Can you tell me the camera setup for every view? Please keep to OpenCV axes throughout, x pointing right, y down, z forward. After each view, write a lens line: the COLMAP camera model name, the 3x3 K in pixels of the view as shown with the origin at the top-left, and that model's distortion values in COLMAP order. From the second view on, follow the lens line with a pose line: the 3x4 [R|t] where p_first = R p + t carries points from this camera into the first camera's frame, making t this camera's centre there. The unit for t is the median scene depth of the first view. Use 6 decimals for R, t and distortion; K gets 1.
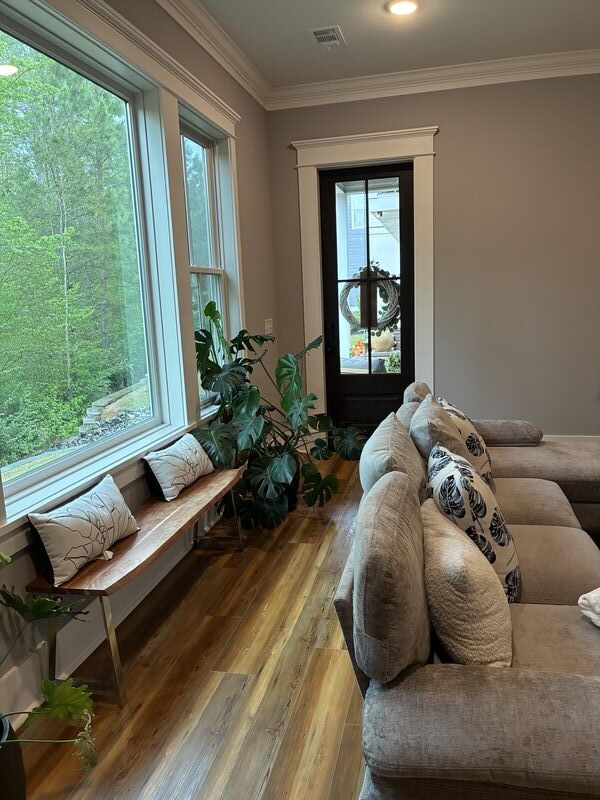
lens RADIAL K [[607.9, 0, 300.1], [0, 607.9, 403.3], [0, 0, 1]] dist [0.025022, -0.022111]
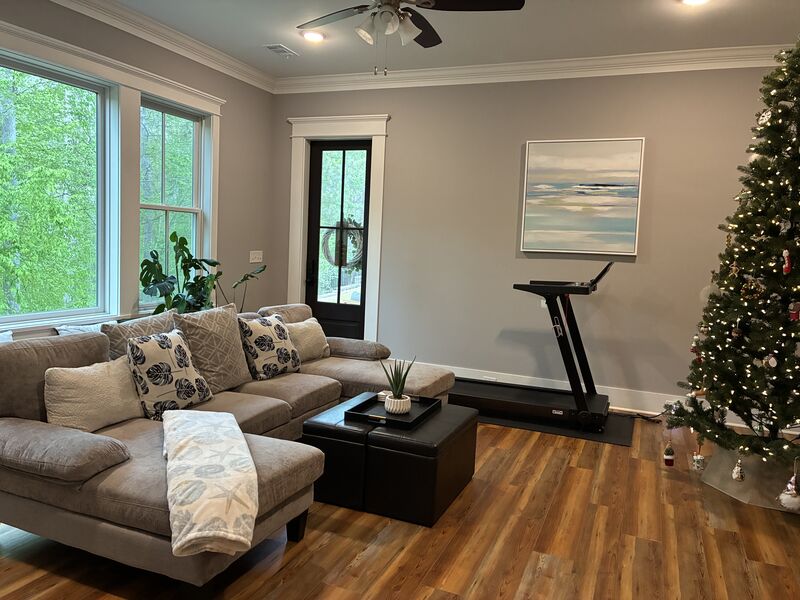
lens RADIAL K [[607.9, 0, 402.4], [0, 607.9, 292.8], [0, 0, 1]] dist [0.025022, -0.022111]
pose [[0.983462, 0.099425, -0.151385, 0.452625], [-0.113042, 0.990020, -0.084156, 0.019855], [0.141507, 0.099877, 0.984886, -0.202046]]
